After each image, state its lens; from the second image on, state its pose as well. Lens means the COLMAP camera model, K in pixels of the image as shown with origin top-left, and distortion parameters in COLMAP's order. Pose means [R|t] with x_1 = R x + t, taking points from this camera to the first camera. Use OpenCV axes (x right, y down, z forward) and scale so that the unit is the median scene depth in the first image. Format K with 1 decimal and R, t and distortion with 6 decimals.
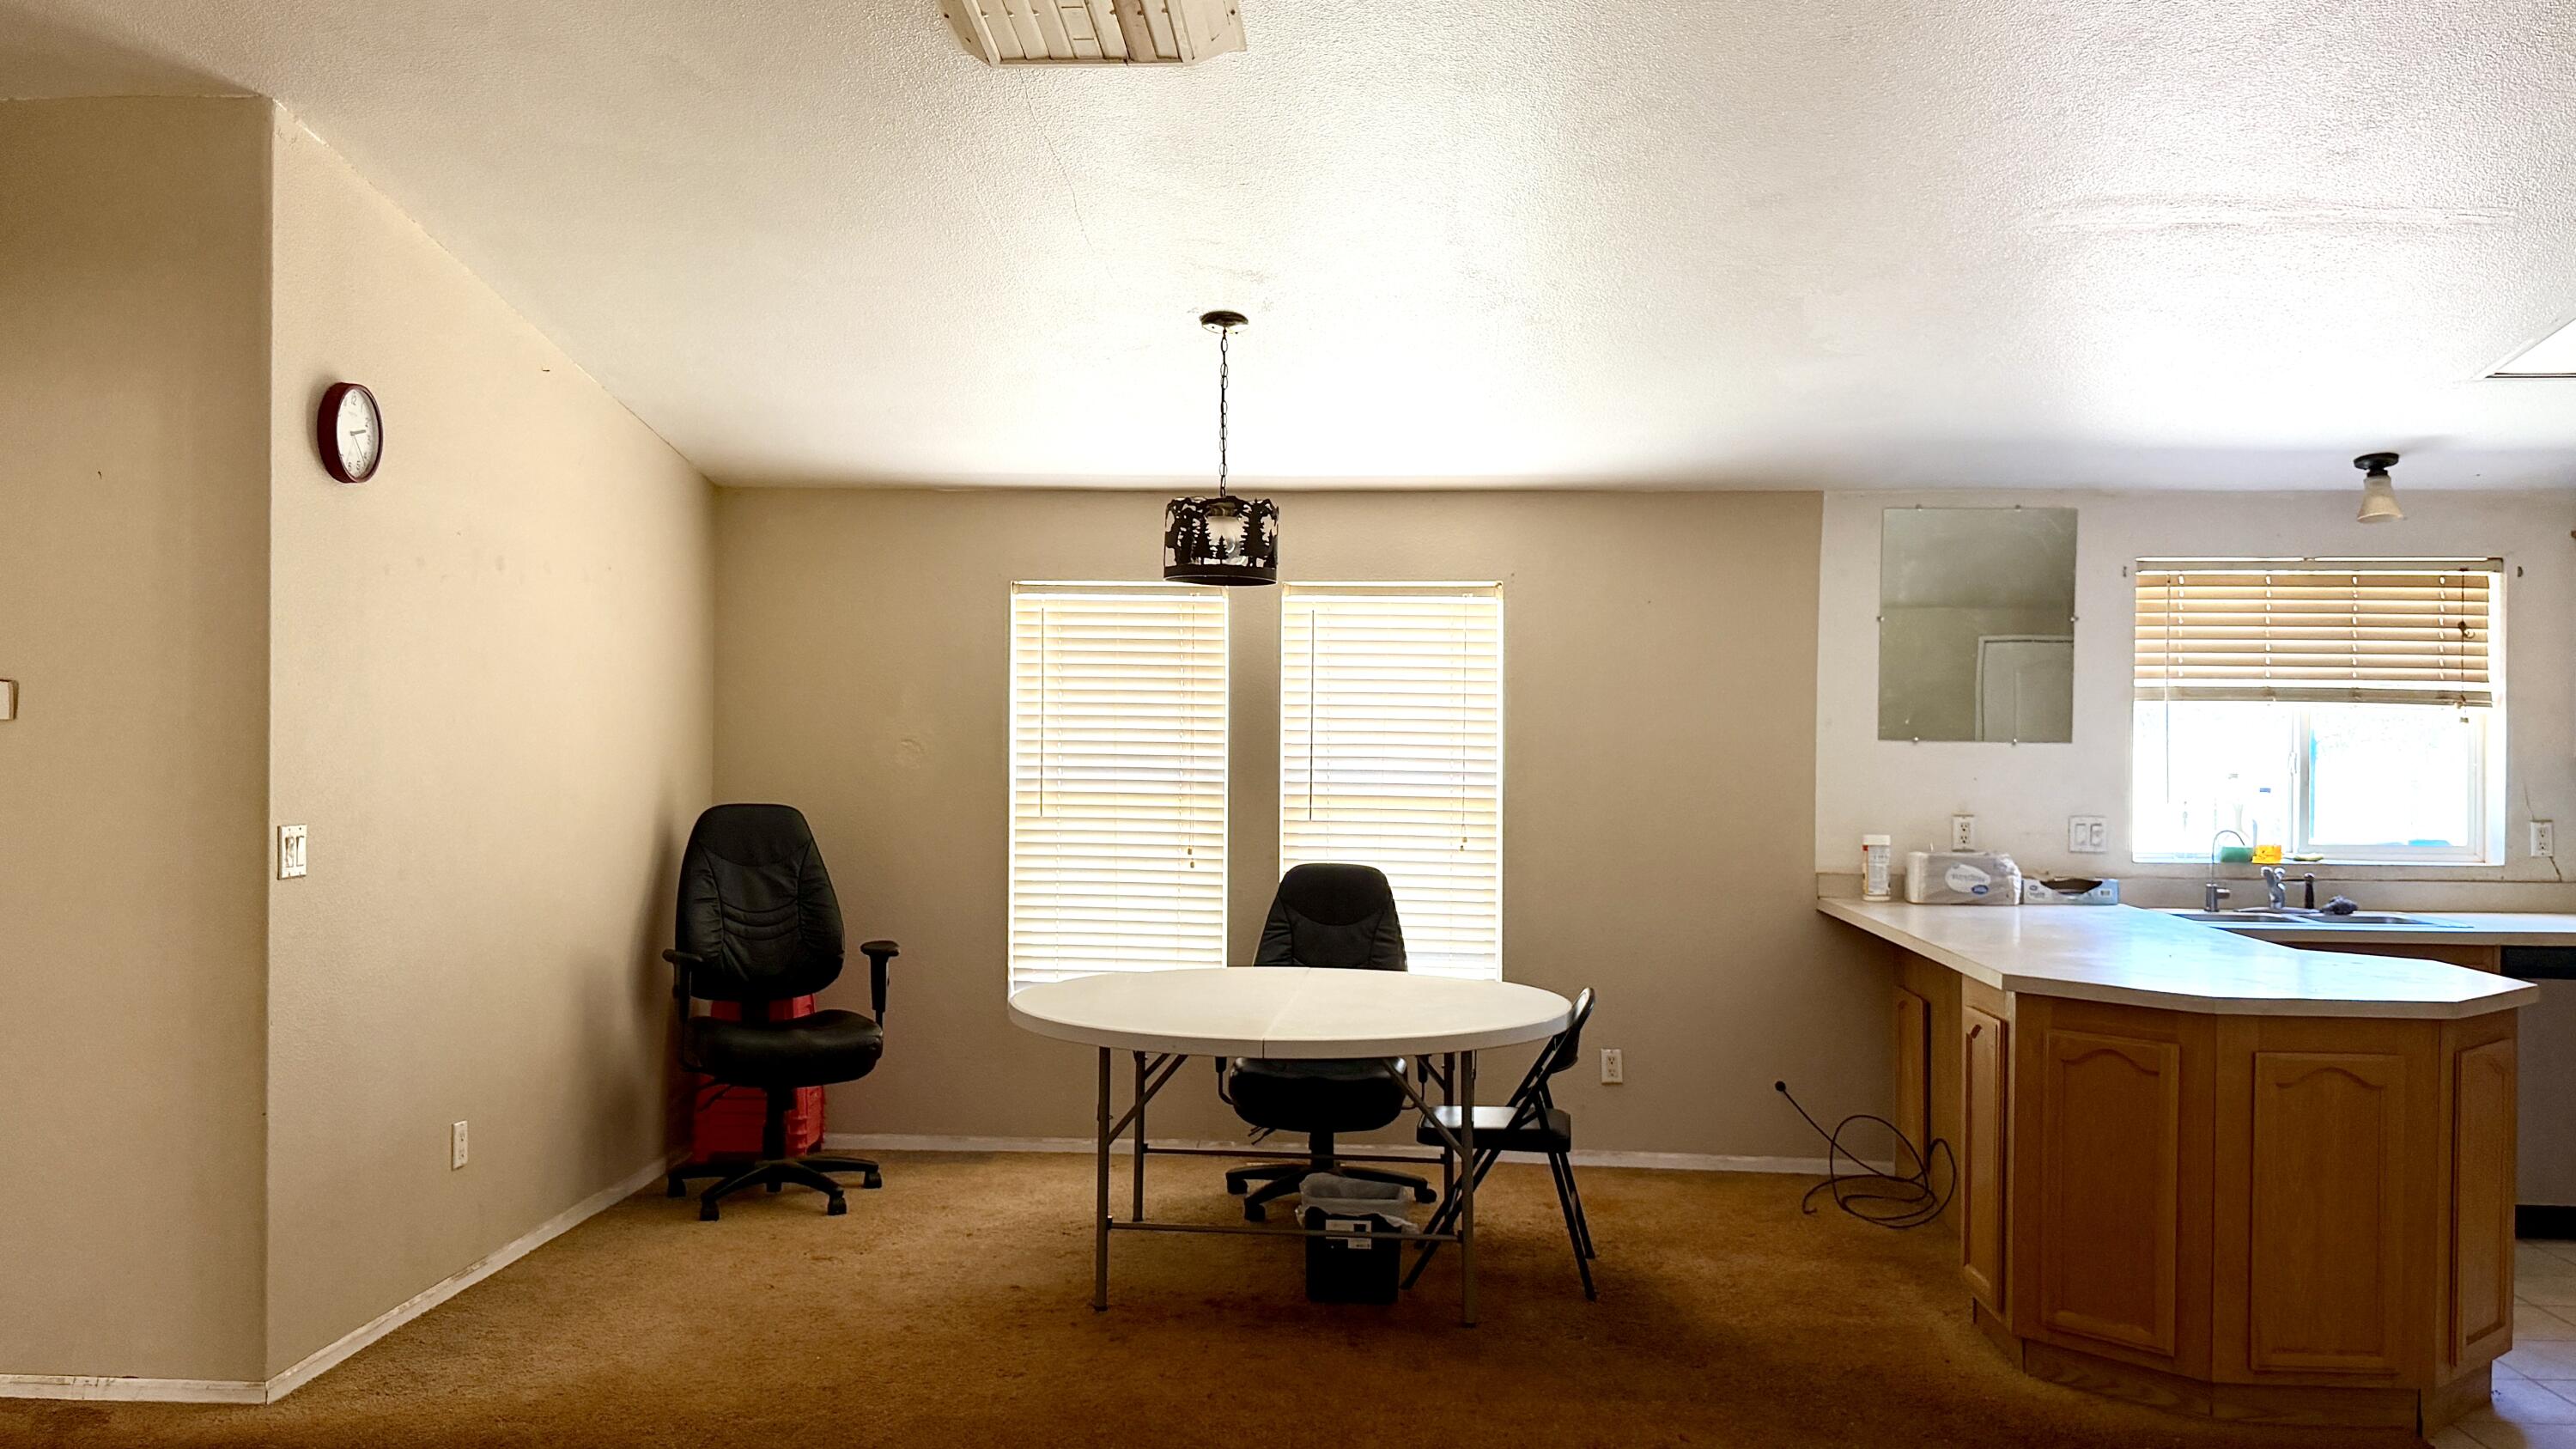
lens RADIAL K [[2013.6, 0, 1187.2], [0, 2013.6, 743.9], [0, 0, 1]] dist [0.001565, -0.034517]
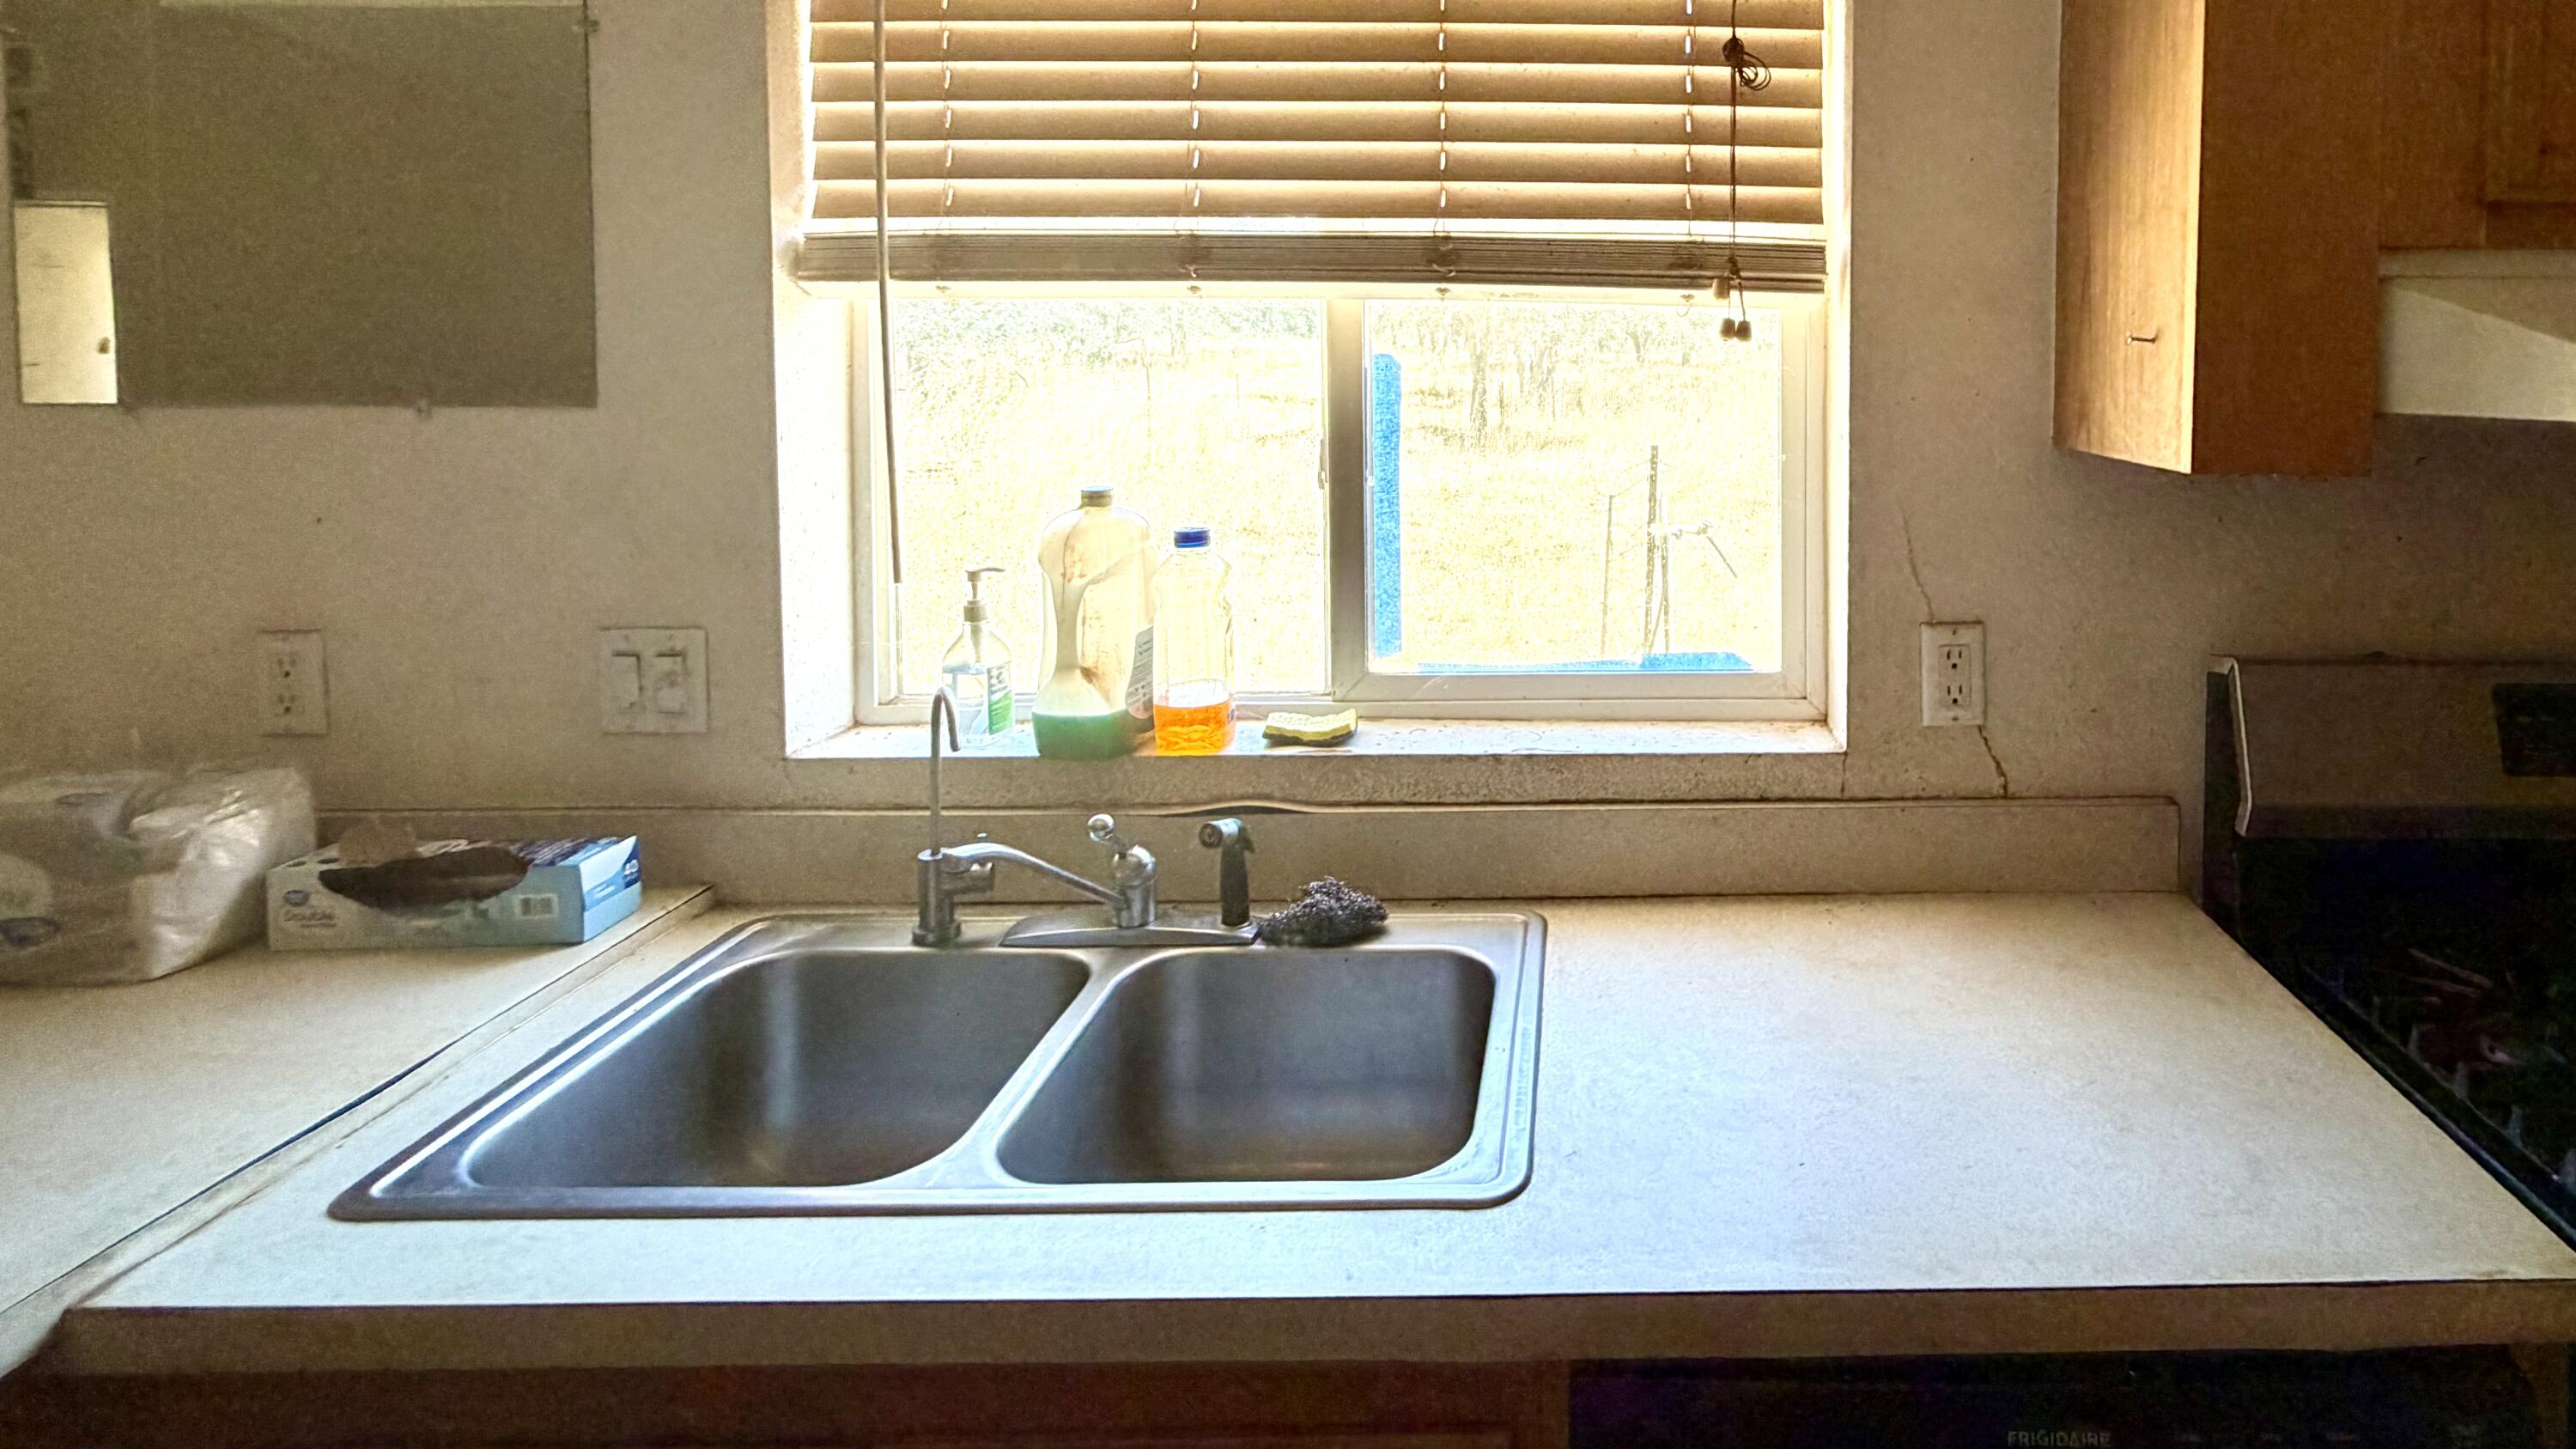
lens RADIAL K [[1029.1, 0, 1574.0], [0, 1029.1, 439.6], [0, 0, 1]] dist [0.000605, -0.001021]
pose [[0.994146, -0.013389, 0.107211, 0.587895], [0.009161, 0.999164, 0.039833, -0.000483], [-0.107655, -0.038617, 0.993438, 0.824411]]
